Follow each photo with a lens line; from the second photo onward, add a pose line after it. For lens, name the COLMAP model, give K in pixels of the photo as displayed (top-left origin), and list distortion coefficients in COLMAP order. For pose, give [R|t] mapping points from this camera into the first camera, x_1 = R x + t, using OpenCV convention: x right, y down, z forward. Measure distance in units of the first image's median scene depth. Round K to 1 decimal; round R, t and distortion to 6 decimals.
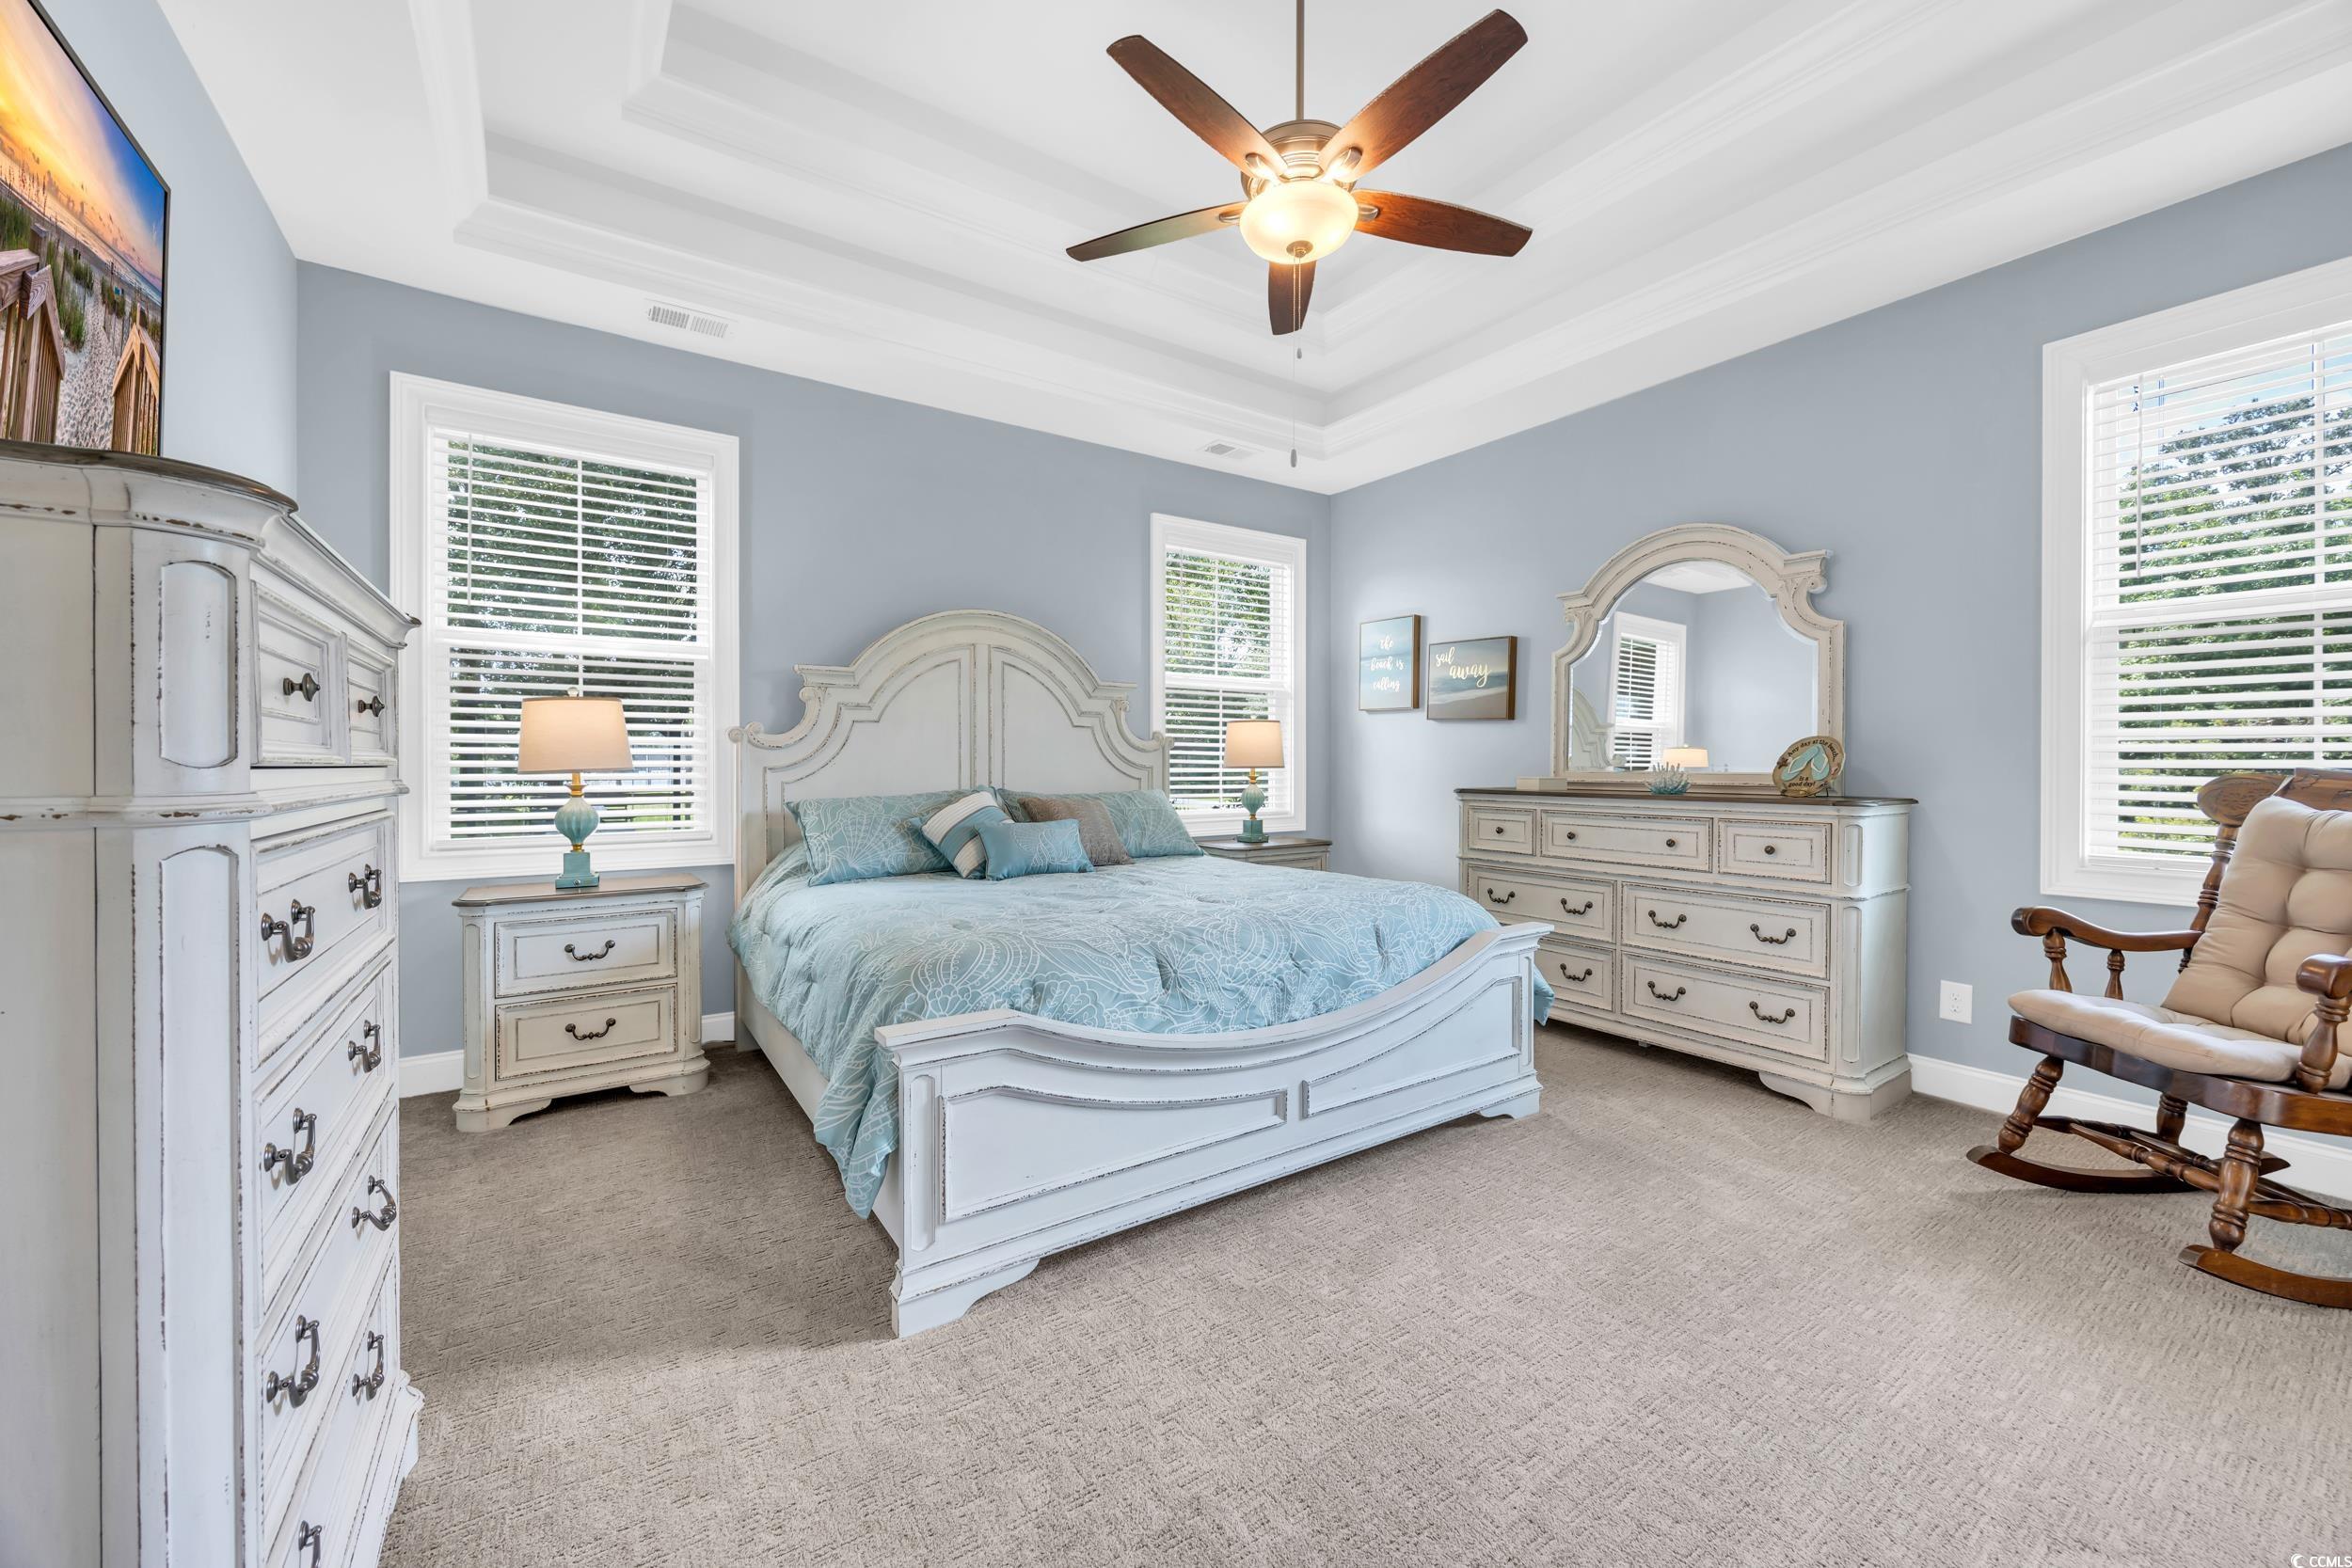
lens RADIAL K [[905.4, 0, 1193.2], [0, 905.4, 766.7], [0, 0, 1]] dist [-0.003415, 0.000333]
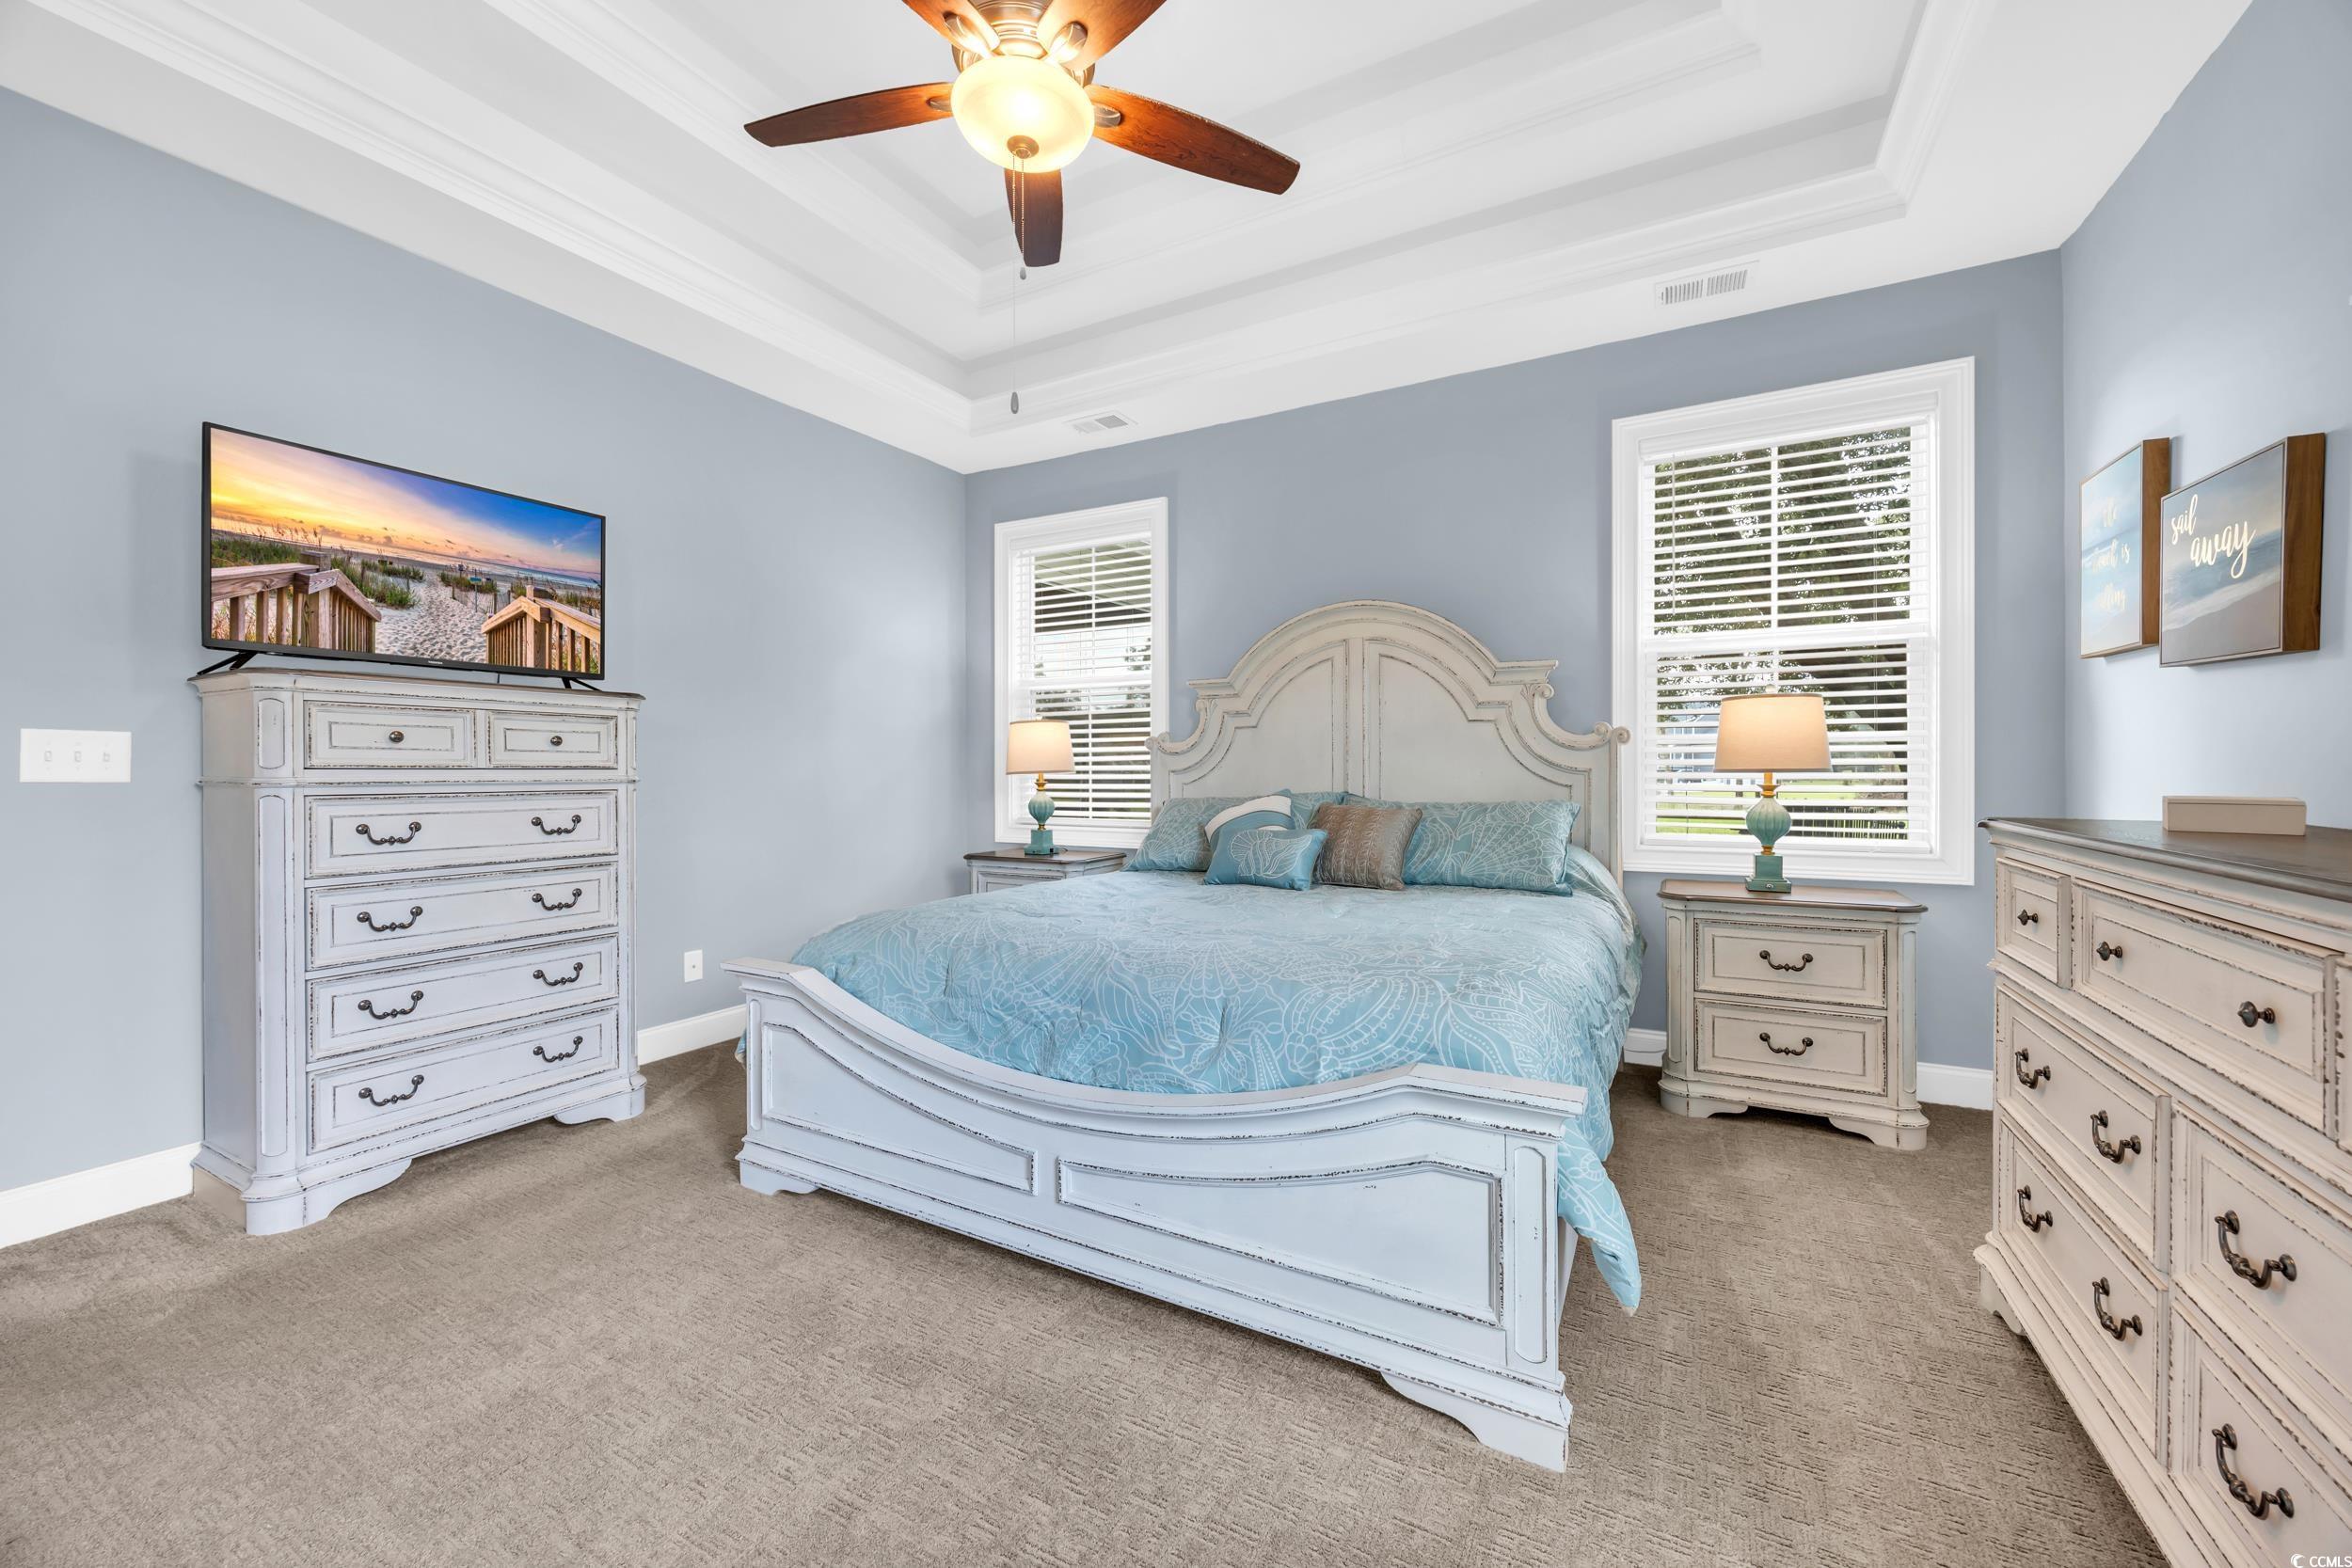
lens RADIAL K [[905.4, 0, 1182.9], [0, 905.4, 767.7], [0, 0, 1]] dist [-0.003415, 0.000333]
pose [[0.444707, -0.000990, -0.895676, 0.620534], [-0.000313, 0.999999, -0.001260, -0.001037], [0.895676, 0.000841, 0.444706, 0.507378]]
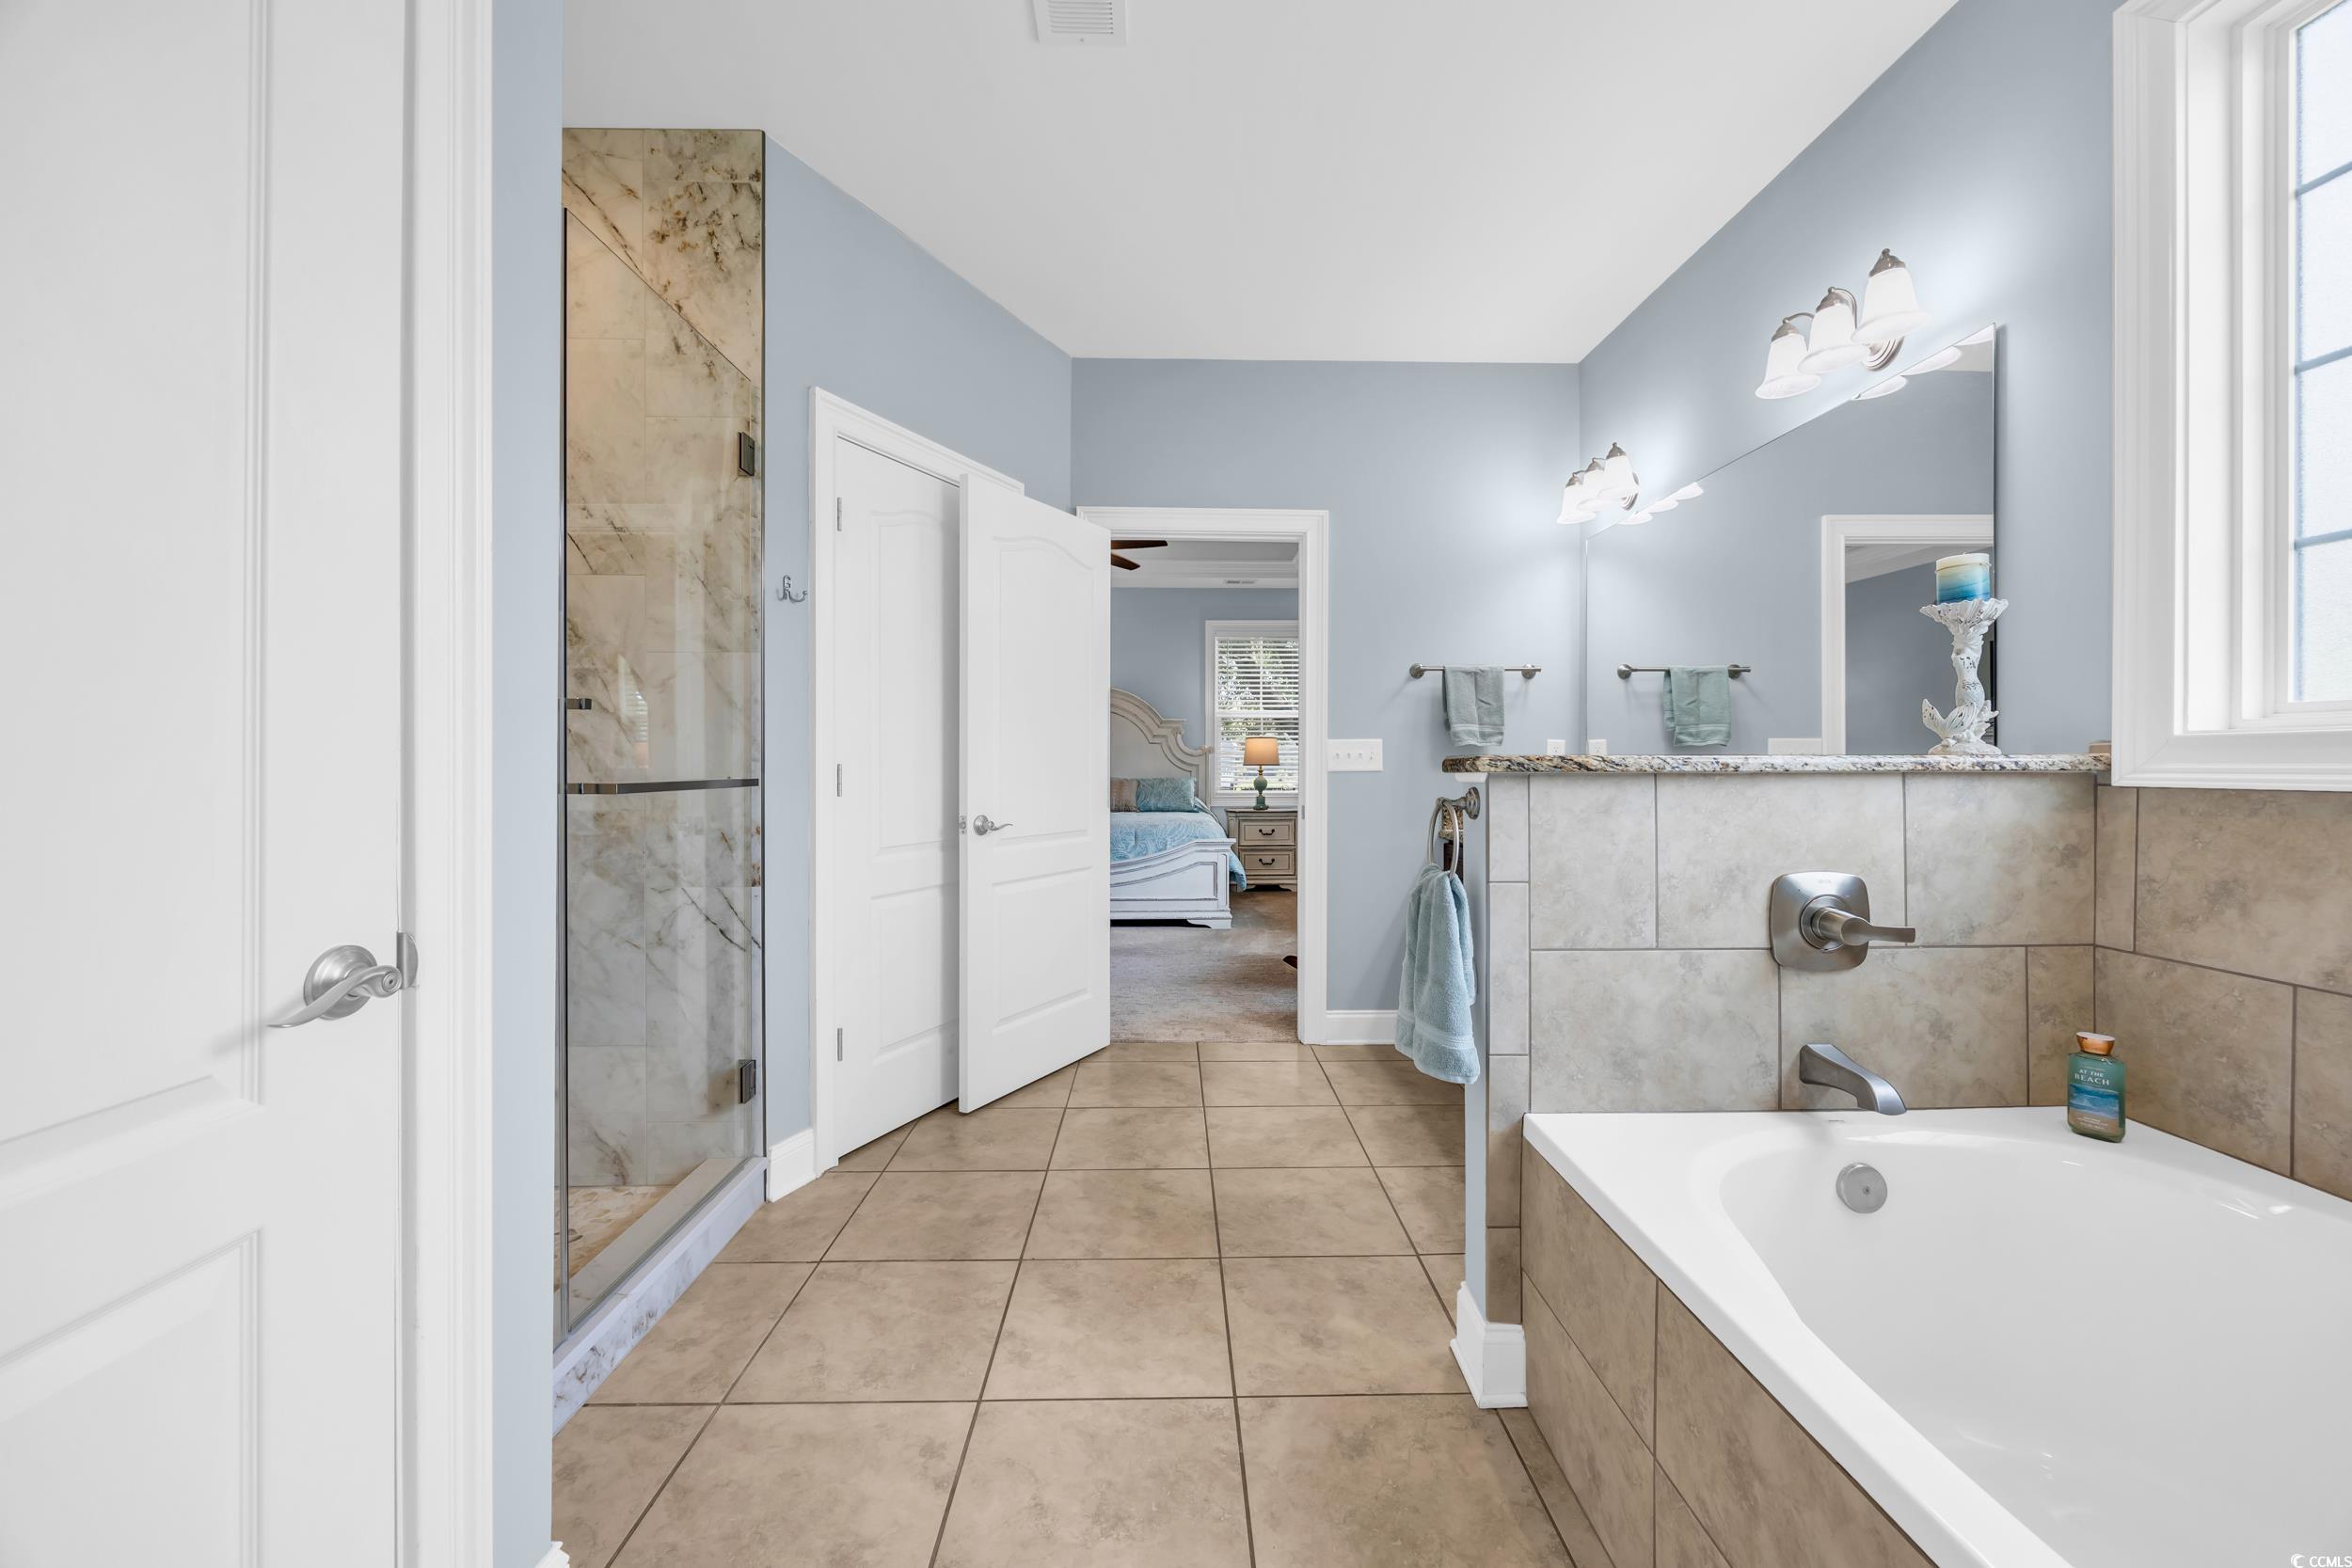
lens RADIAL K [[905.4, 0, 1171.3], [0, 905.4, 767.0], [0, 0, 1]] dist [-0.003415, 0.000333]
pose [[0.828729, 0.000753, -0.559650, 1.211937], [-0.004722, 0.999973, -0.005647, 0.019288], [0.559630, 0.007322, 0.828710, -0.672979]]
